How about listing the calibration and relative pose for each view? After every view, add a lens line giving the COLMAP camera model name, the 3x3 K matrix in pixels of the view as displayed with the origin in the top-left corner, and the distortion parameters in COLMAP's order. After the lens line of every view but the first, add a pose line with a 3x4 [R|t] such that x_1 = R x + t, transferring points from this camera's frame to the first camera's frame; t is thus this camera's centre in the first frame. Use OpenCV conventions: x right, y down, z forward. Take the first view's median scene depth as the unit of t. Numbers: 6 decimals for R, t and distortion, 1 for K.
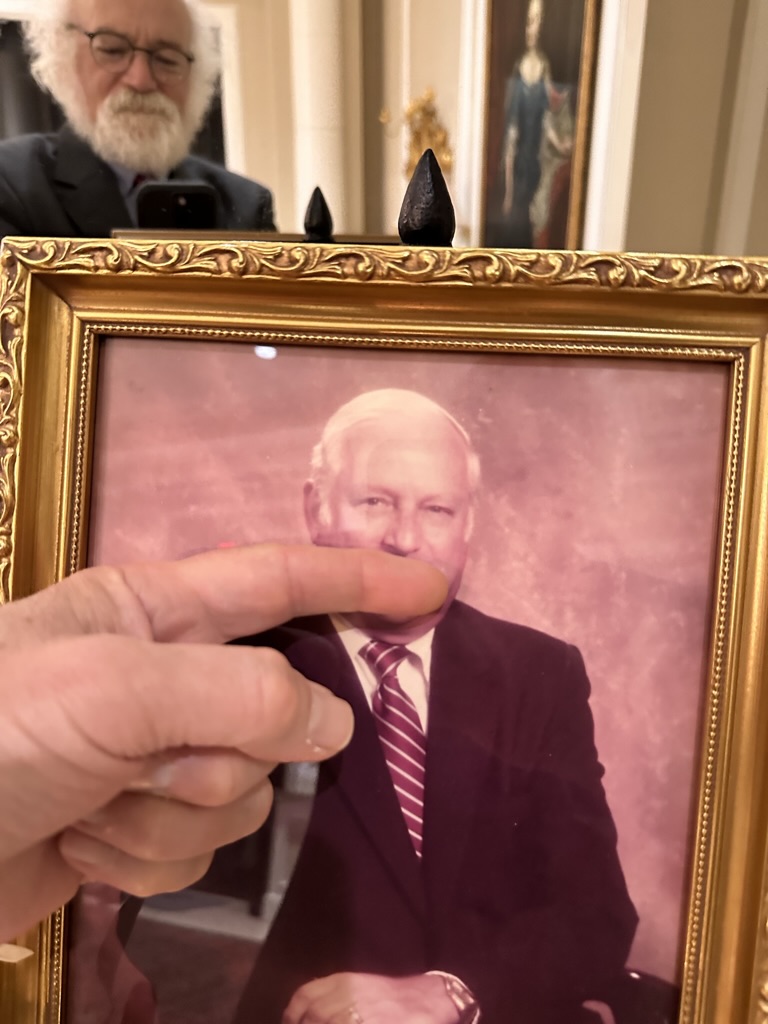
lens RADIAL K [[725.0, 0, 387.6], [0, 725.0, 481.6], [0, 0, 1]] dist [0.007984, -0.006977]
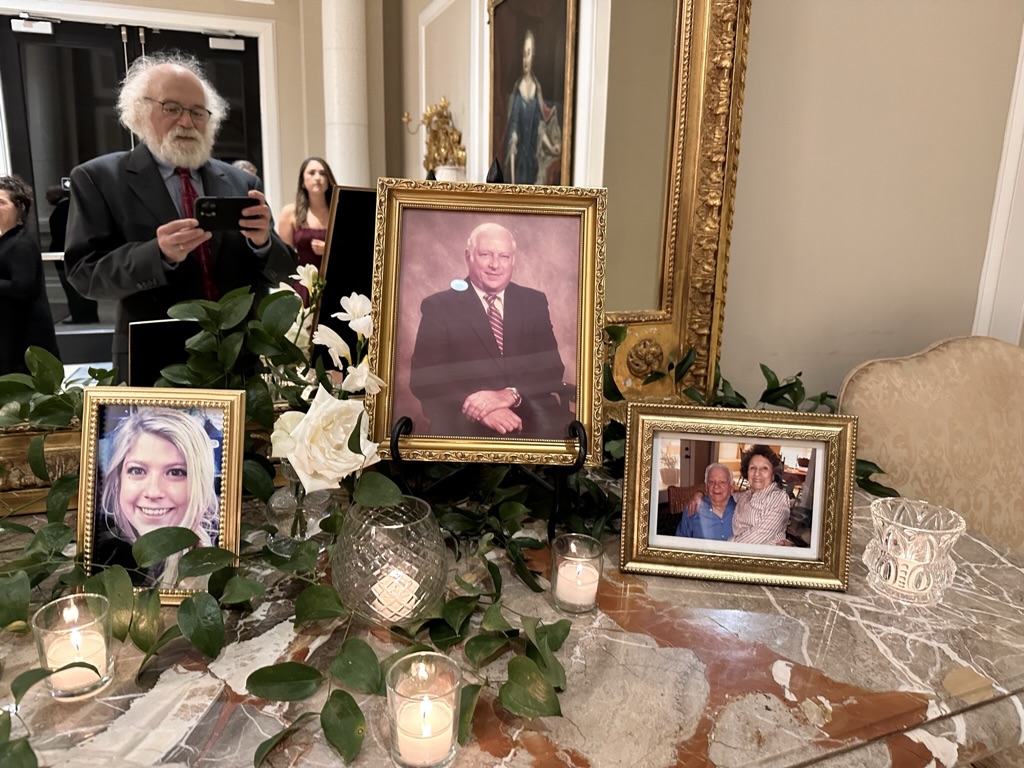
lens RADIAL K [[725.0, 0, 511.2], [0, 725.0, 384.1], [0, 0, 1]] dist [0.007984, -0.006977]
pose [[0.987978, -0.018496, 0.153485, -0.445043], [0.035189, 0.993661, -0.106765, 1.021172], [-0.150537, 0.110882, 0.982366, -2.371677]]
